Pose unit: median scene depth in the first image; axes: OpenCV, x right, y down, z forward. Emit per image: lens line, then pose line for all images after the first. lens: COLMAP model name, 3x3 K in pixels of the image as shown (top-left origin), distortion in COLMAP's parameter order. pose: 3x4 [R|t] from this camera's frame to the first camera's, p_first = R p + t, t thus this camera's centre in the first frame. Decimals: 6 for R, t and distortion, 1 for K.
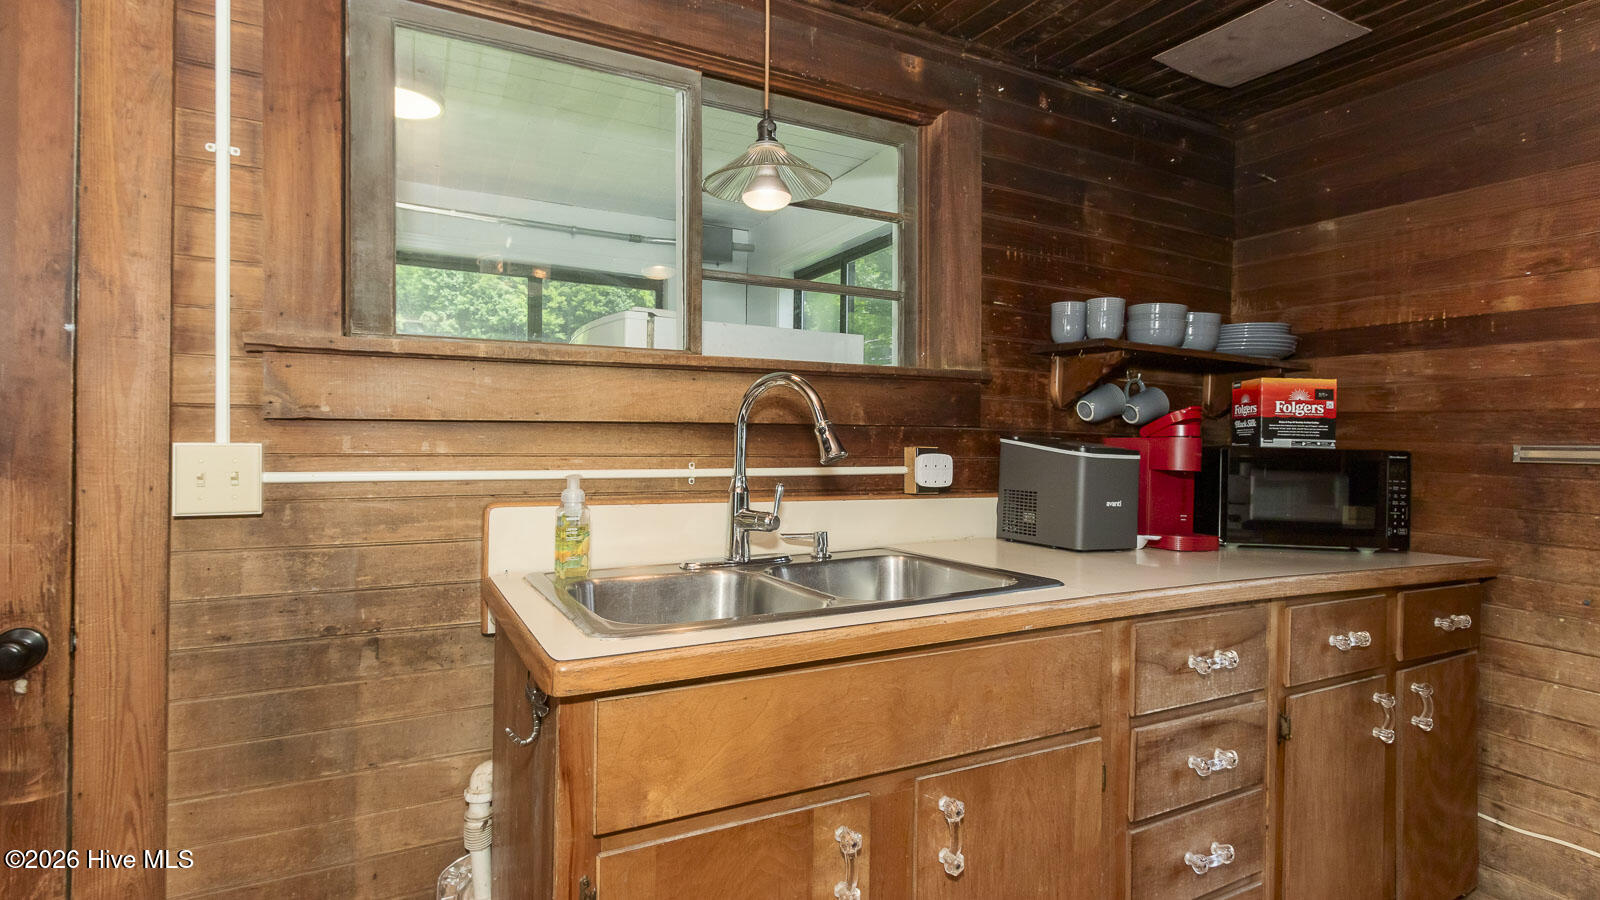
lens RADIAL K [[761.0, 0, 766.9], [0, 761.0, 448.4], [0, 0, 1]] dist [0.006741, -0.002187]
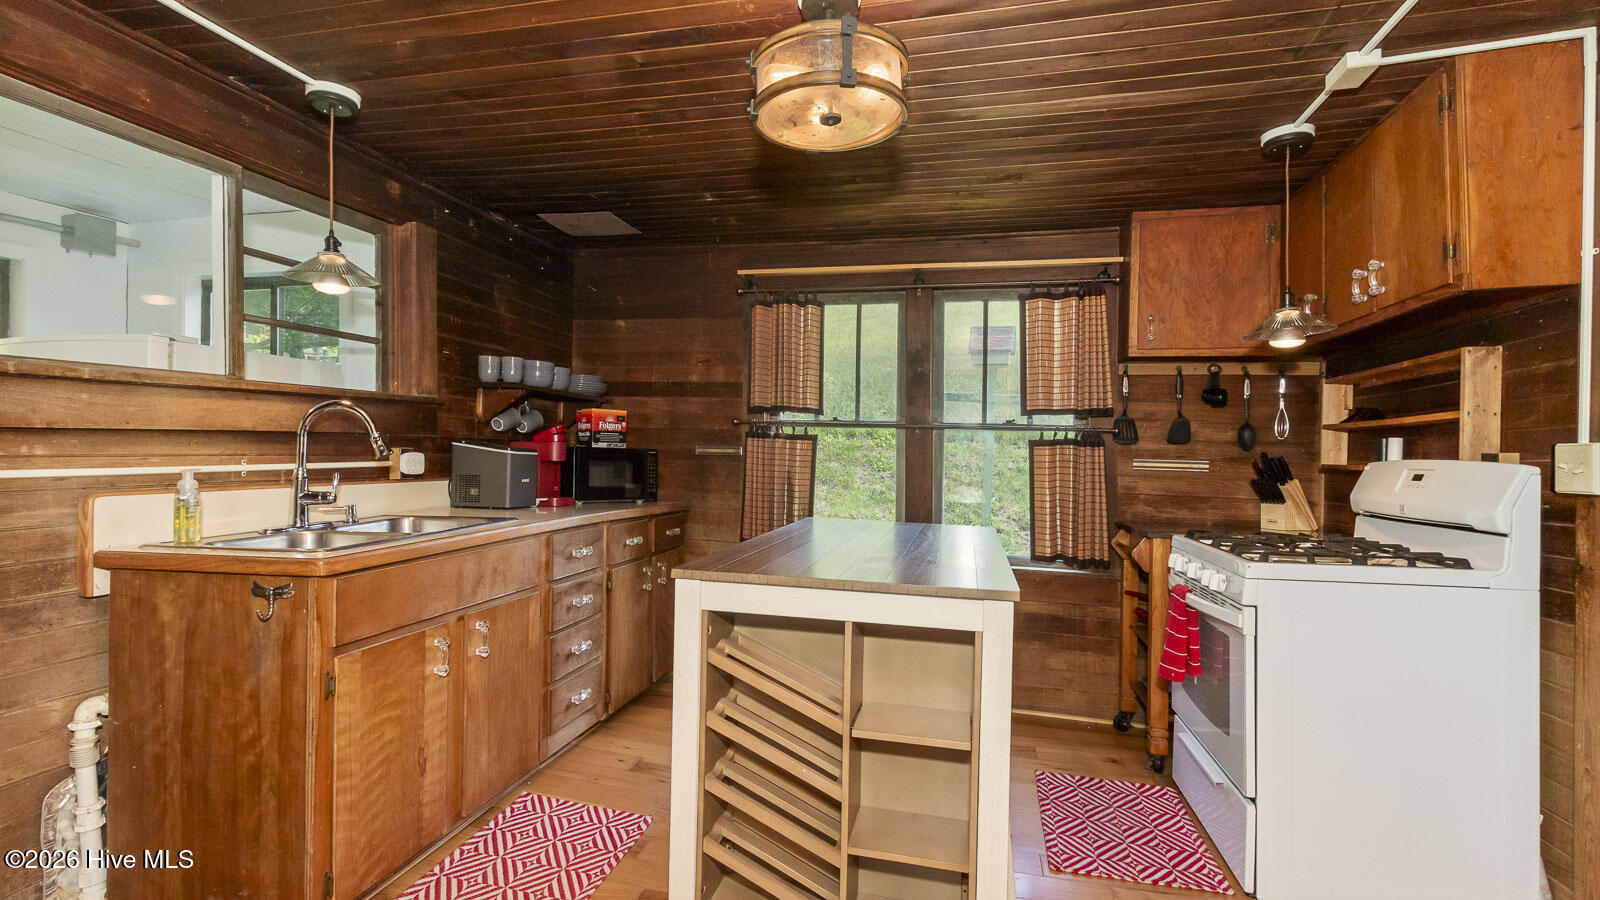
lens RADIAL K [[761.0, 0, 788.1], [0, 761.0, 455.3], [0, 0, 1]] dist [0.006741, -0.002187]
pose [[0.646453, -0.009887, 0.762890, -0.468244], [-0.000267, 0.999913, 0.013184, -0.007626], [-0.762954, -0.008727, 0.646394, -0.563950]]
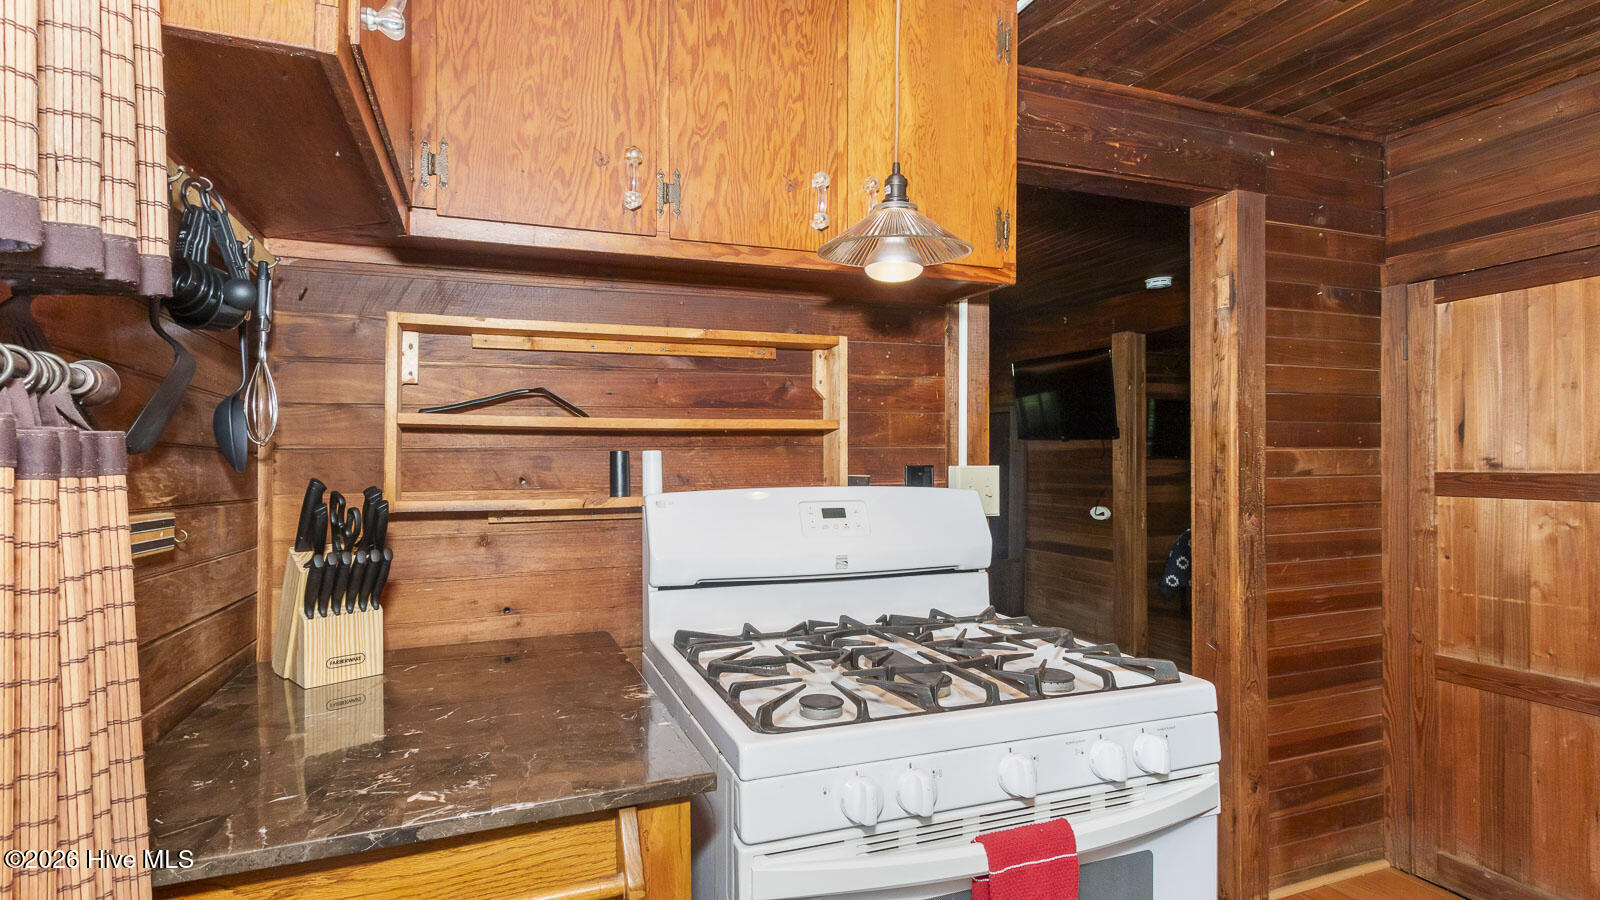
lens RADIAL K [[761.0, 0, 786.7], [0, 761.0, 450.3], [0, 0, 1]] dist [0.006741, -0.002187]
pose [[-0.996330, -0.015347, 0.084207, 1.167020], [-0.016953, 0.999687, -0.018383, -0.008853], [-0.083899, -0.019743, -0.996279, 0.328185]]
